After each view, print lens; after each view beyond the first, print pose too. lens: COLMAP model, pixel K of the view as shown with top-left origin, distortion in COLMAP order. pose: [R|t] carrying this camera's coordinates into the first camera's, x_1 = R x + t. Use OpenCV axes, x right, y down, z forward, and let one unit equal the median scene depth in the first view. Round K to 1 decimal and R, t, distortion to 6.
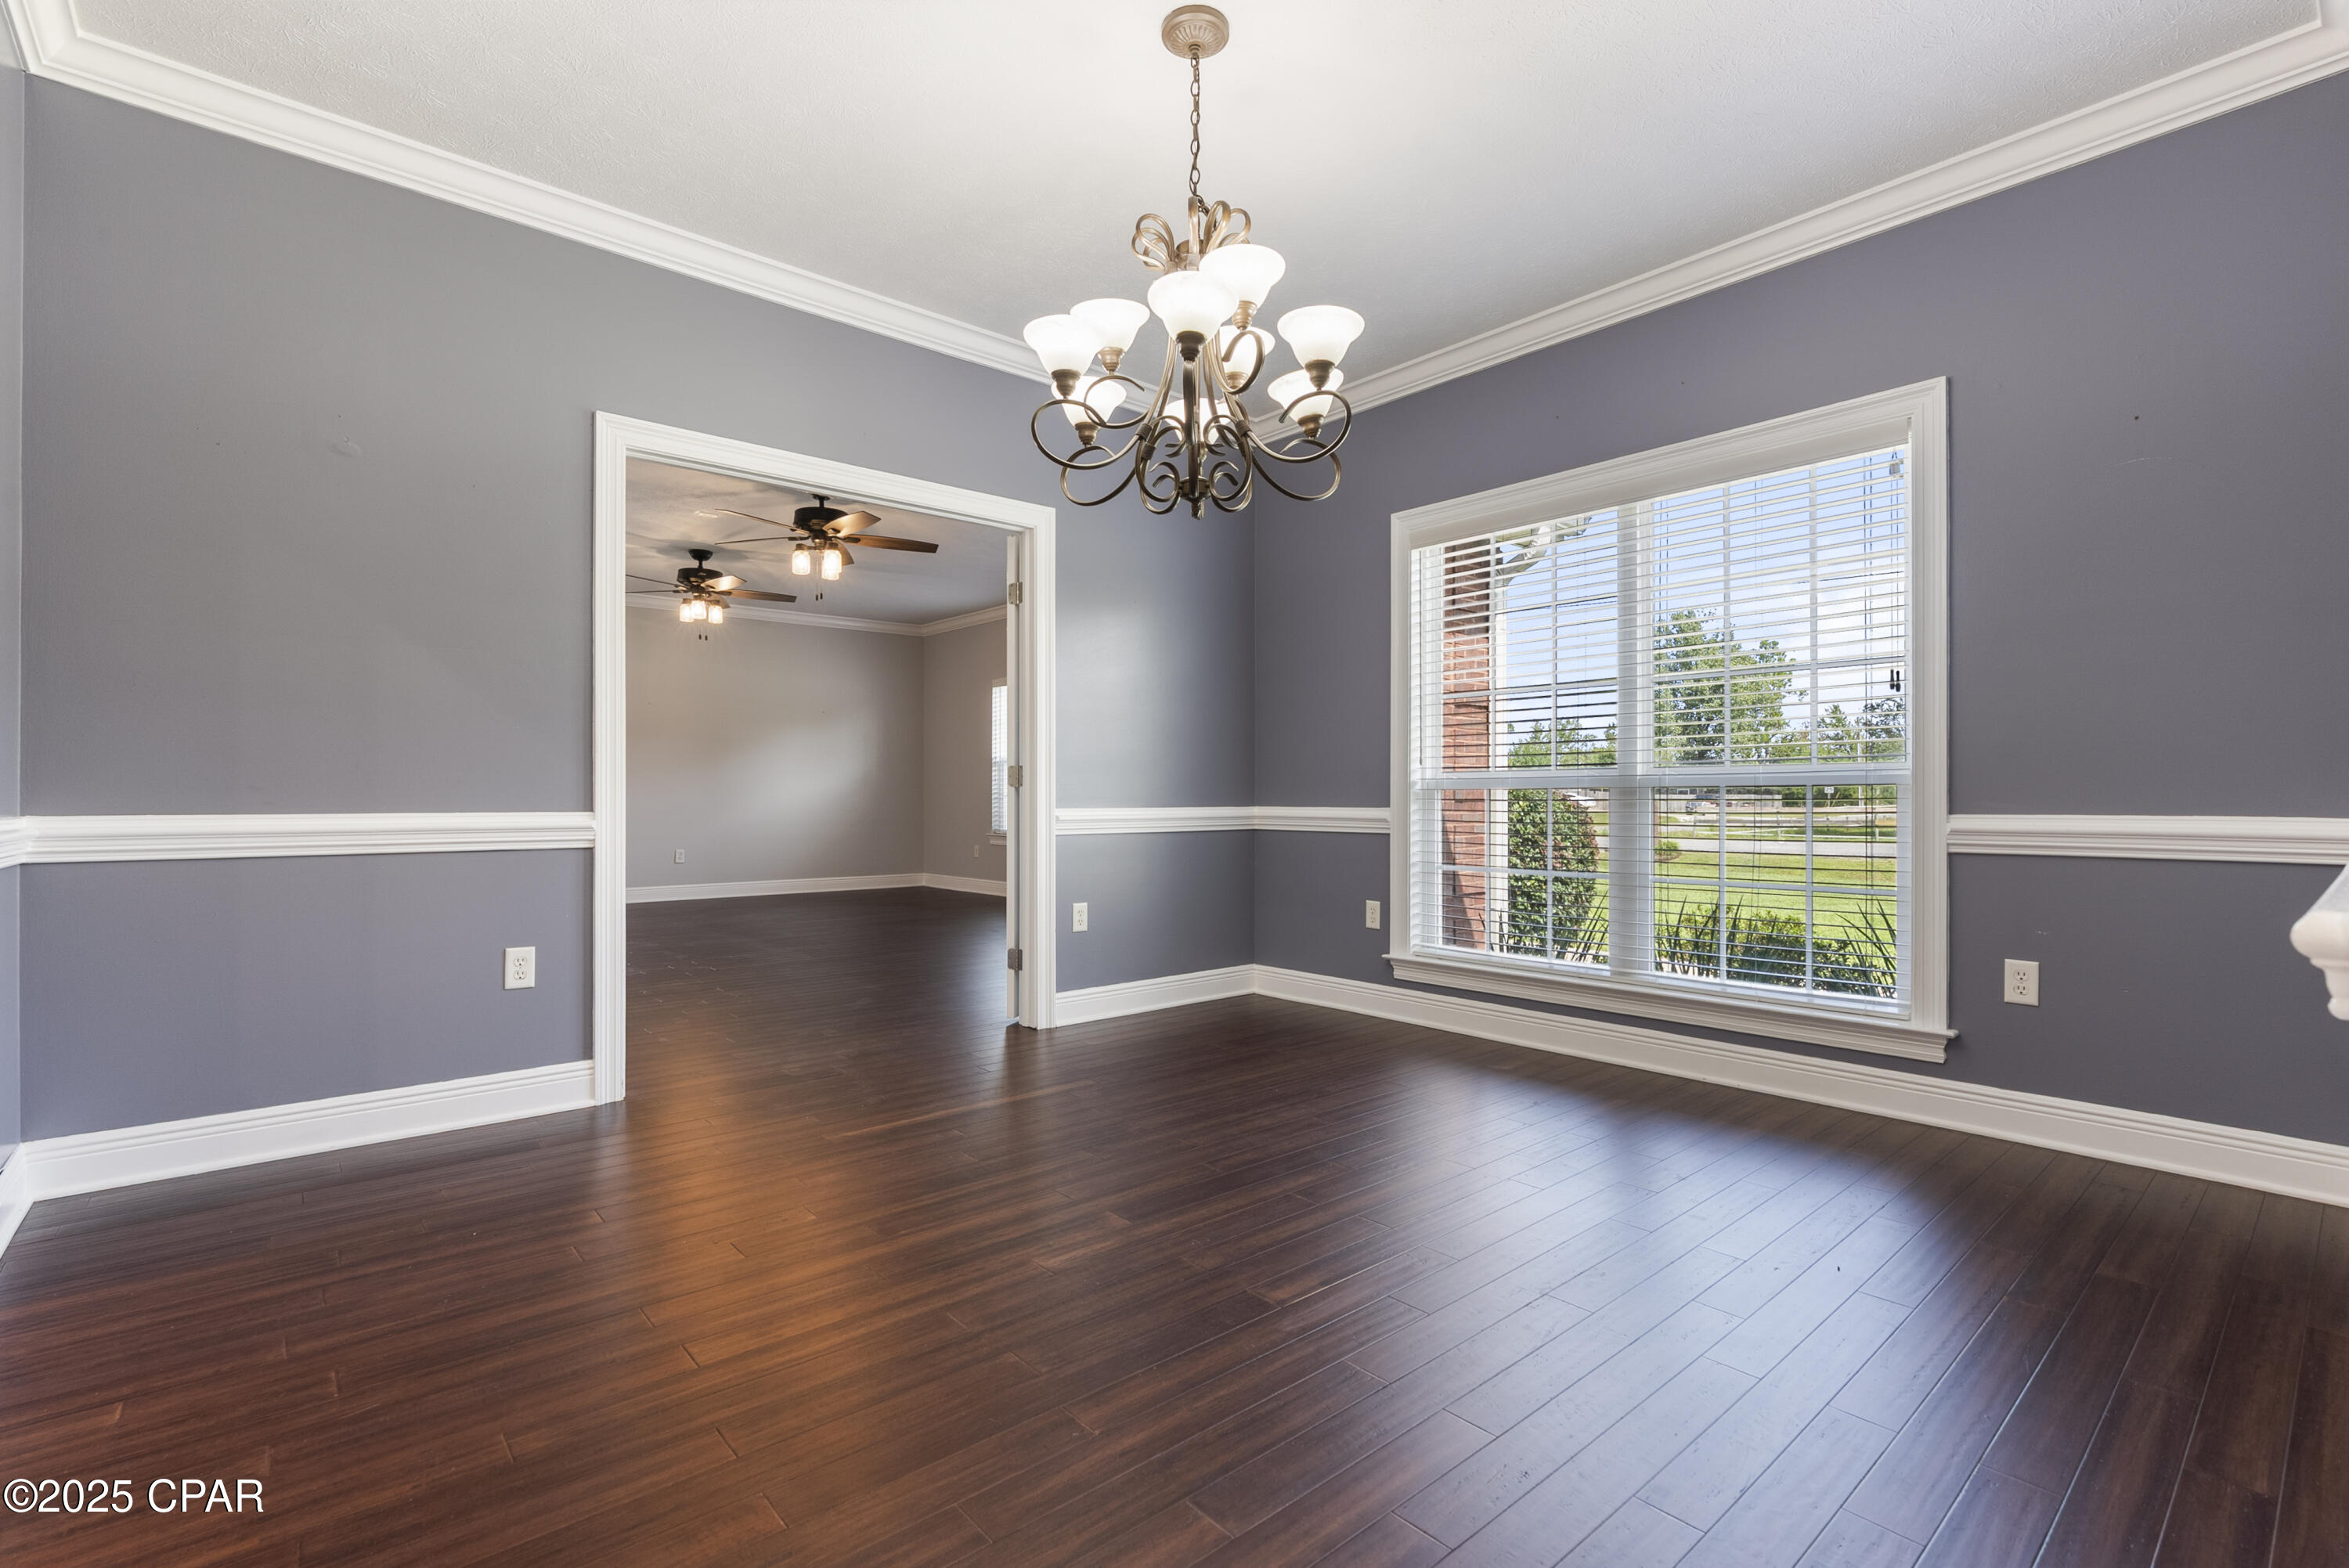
lens RADIAL K [[1066.1, 0, 1181.0], [0, 1066.1, 801.0], [0, 0, 1]] dist [-0.005654, 0.002452]
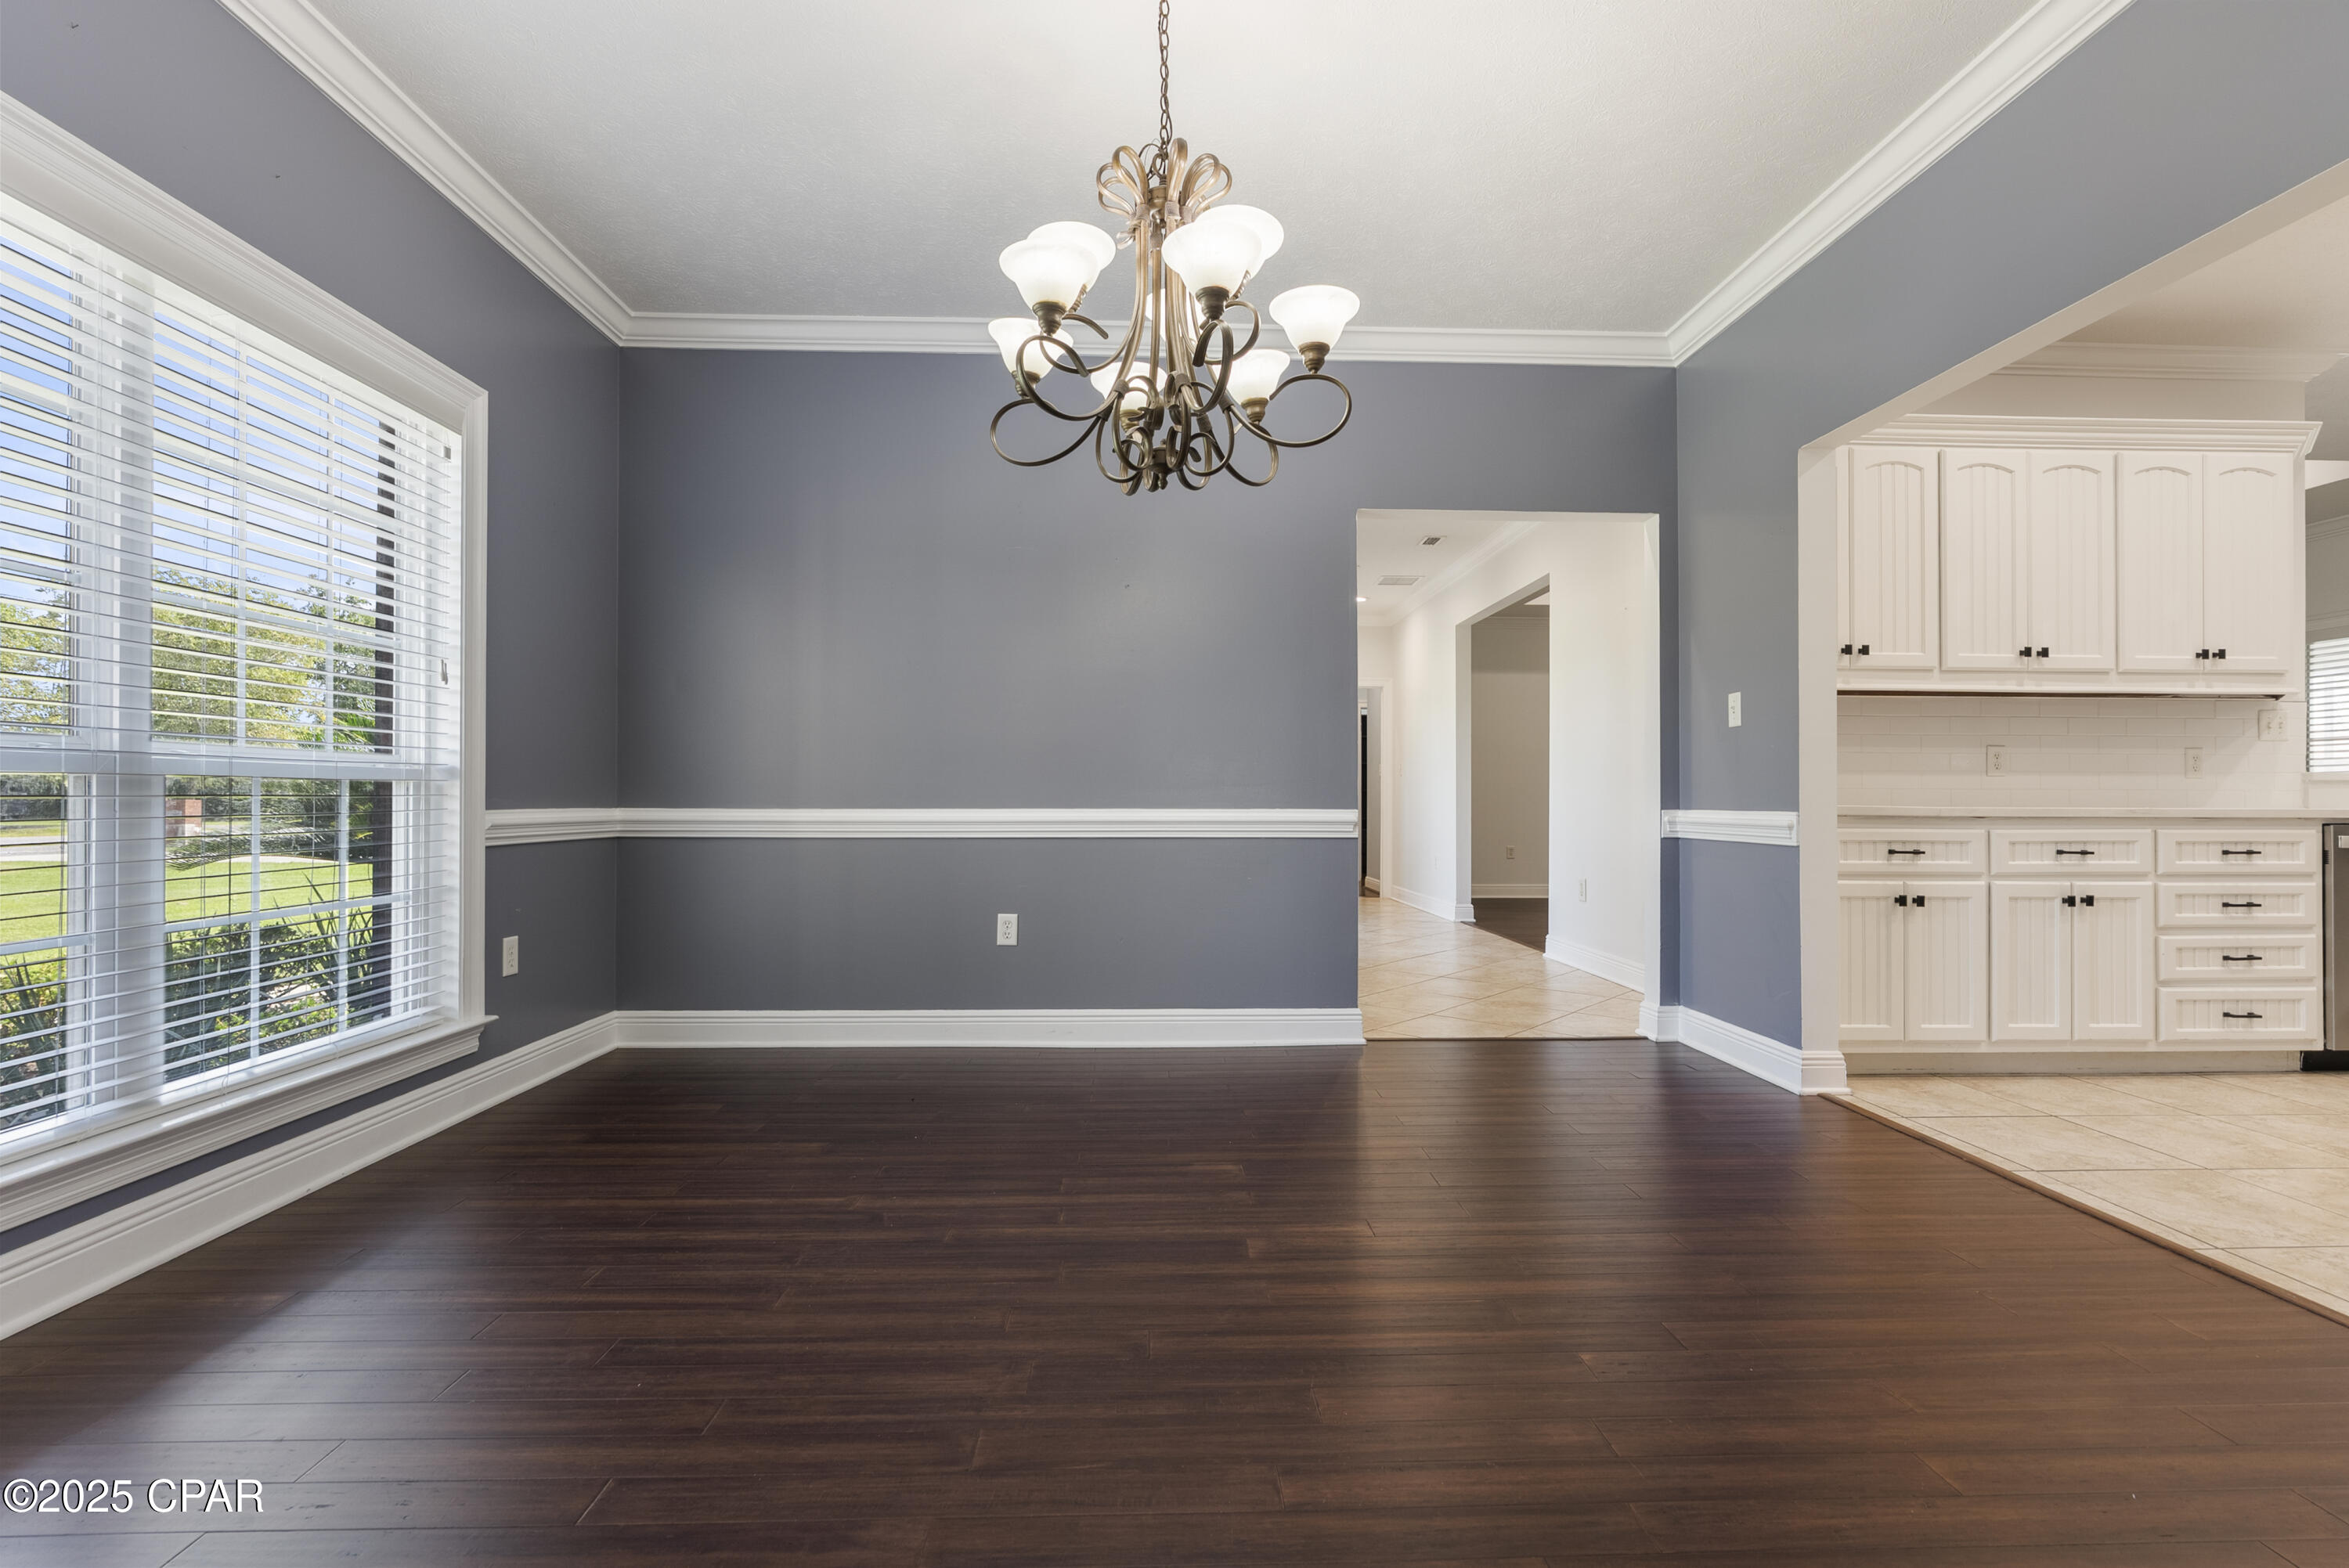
lens RADIAL K [[1066.1, 0, 1176.7], [0, 1066.1, 788.6], [0, 0, 1]] dist [-0.005654, 0.002452]
pose [[-0.776824, 0.007213, 0.629676, -0.469549], [-0.006426, 0.999792, -0.019380, 0.007228], [-0.629684, -0.019101, -0.776616, 1.393447]]
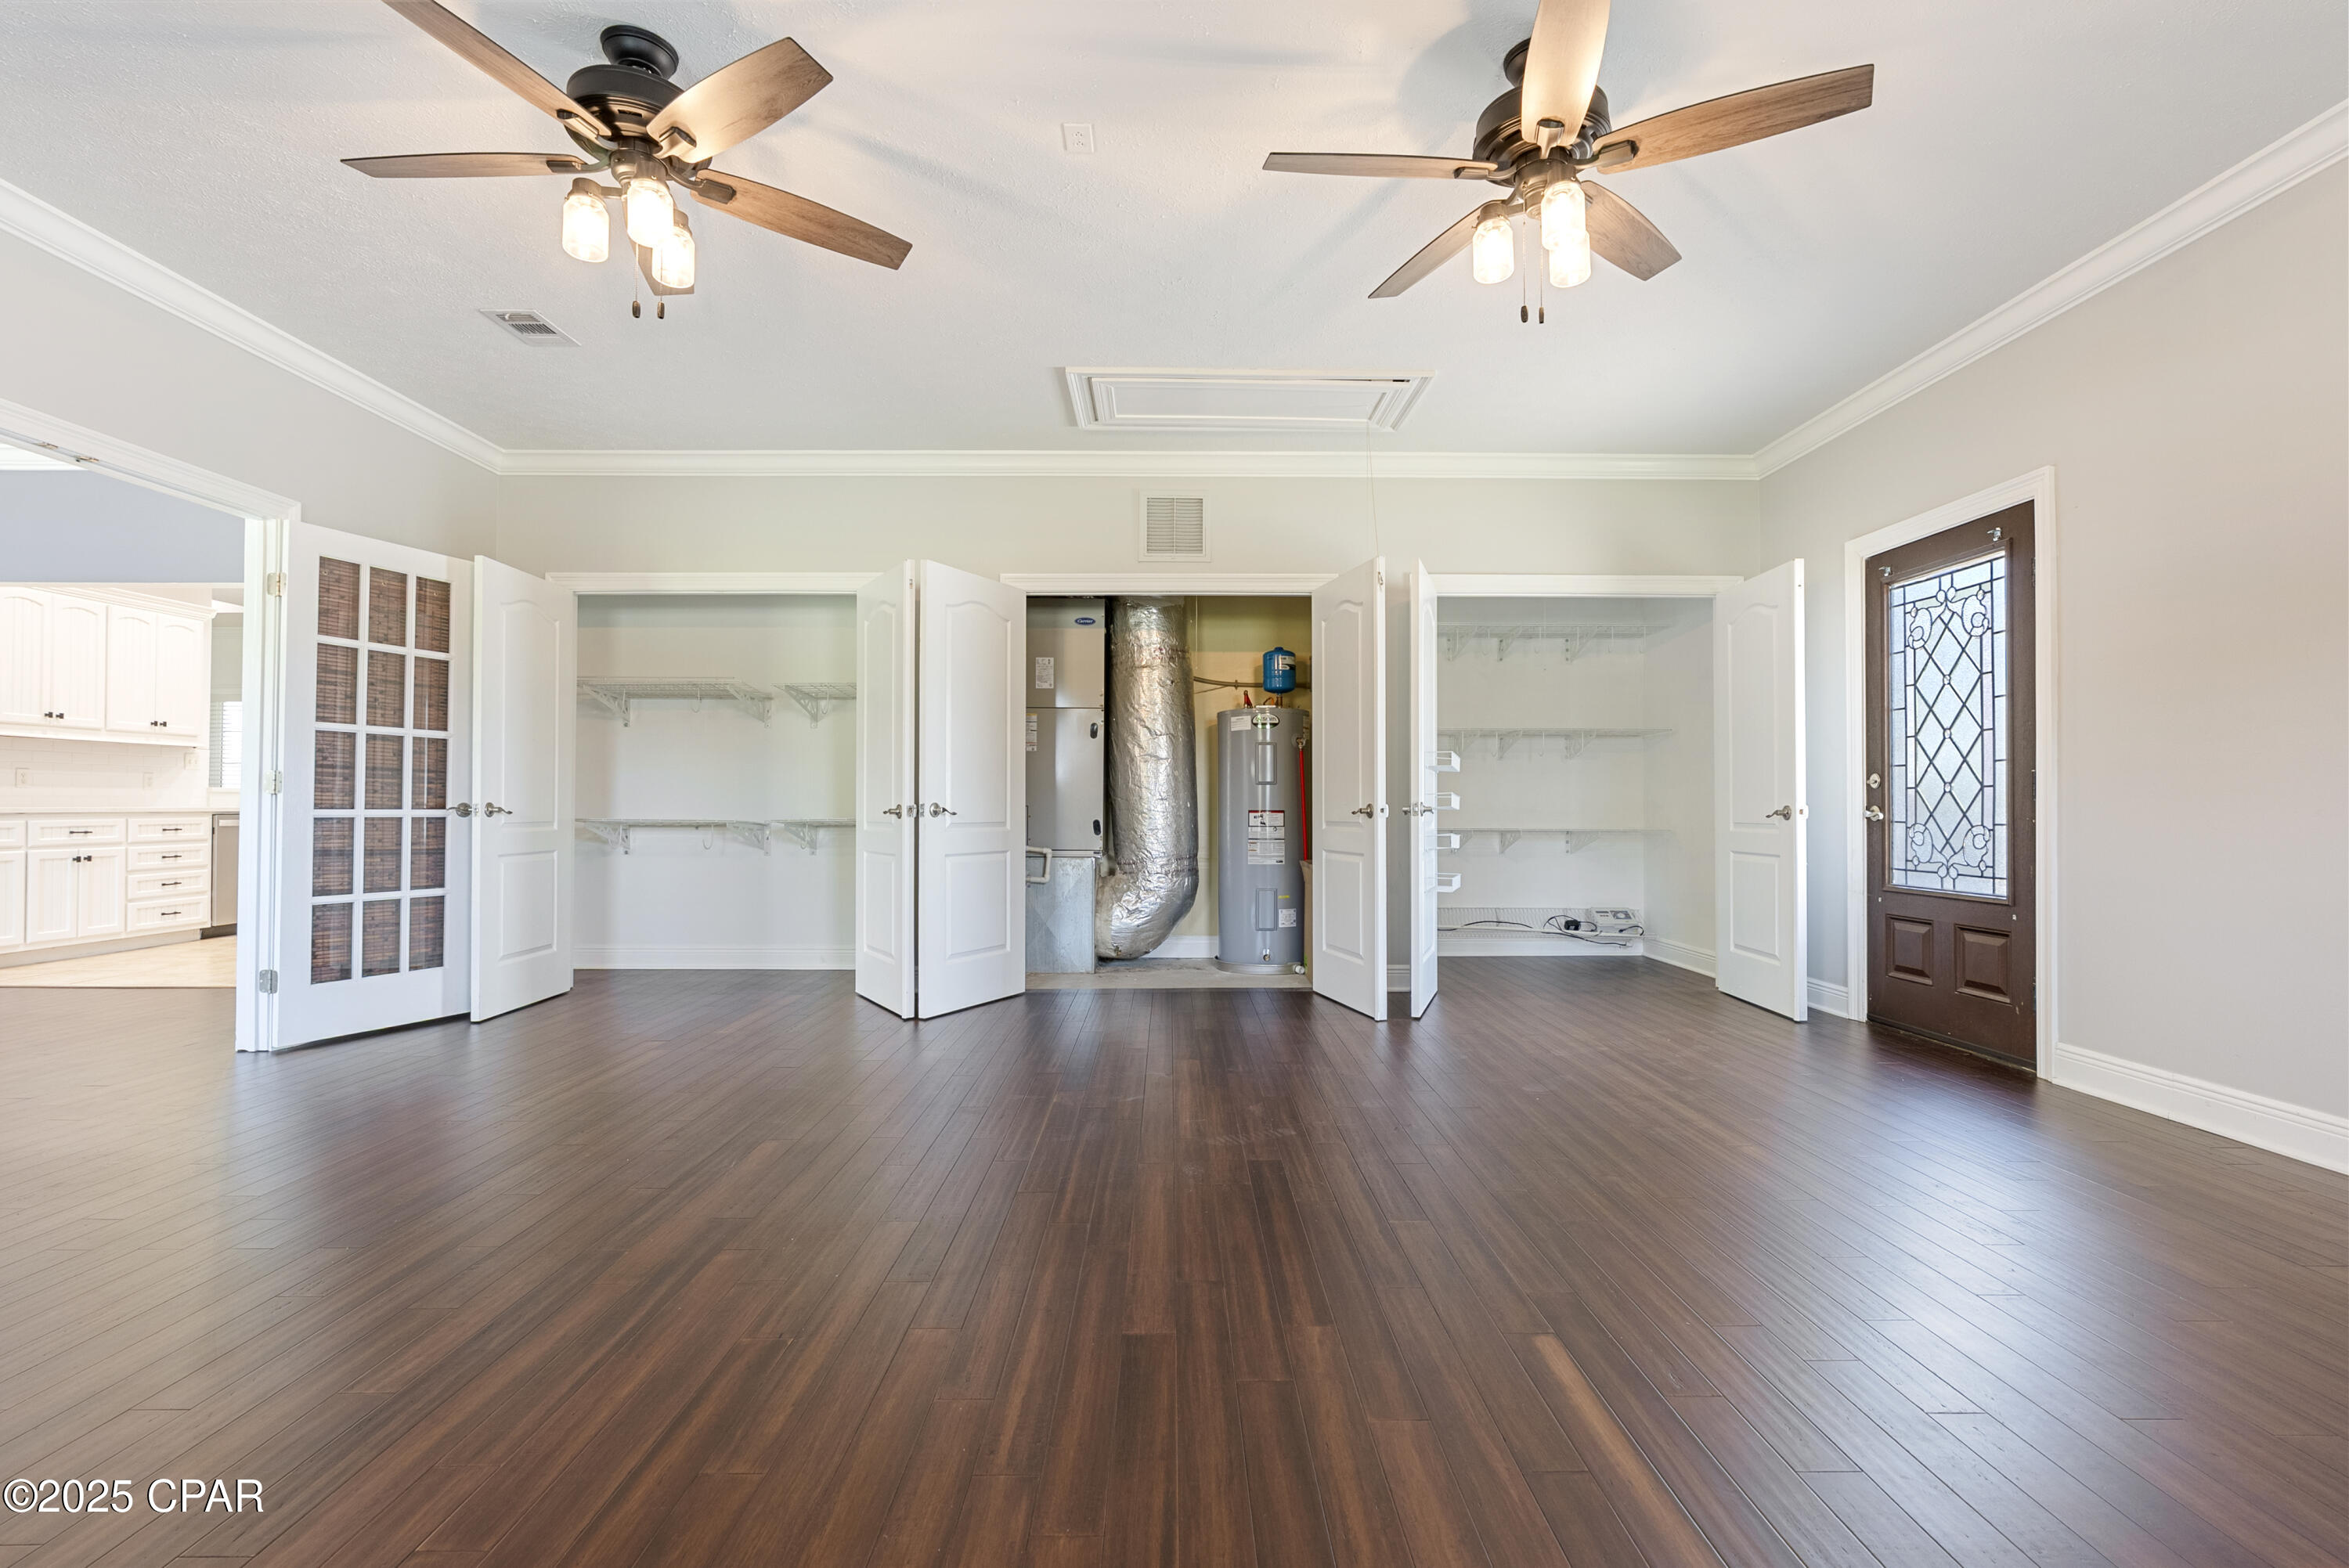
lens RADIAL K [[1066.1, 0, 1173.3], [0, 1066.1, 787.2], [0, 0, 1]] dist [-0.005654, 0.002452]
pose [[-0.660364, -0.004993, -0.750929, -0.401519], [0.012580, 0.999764, -0.017710, 0.016847], [0.750840, -0.021142, -0.660145, 2.220201]]
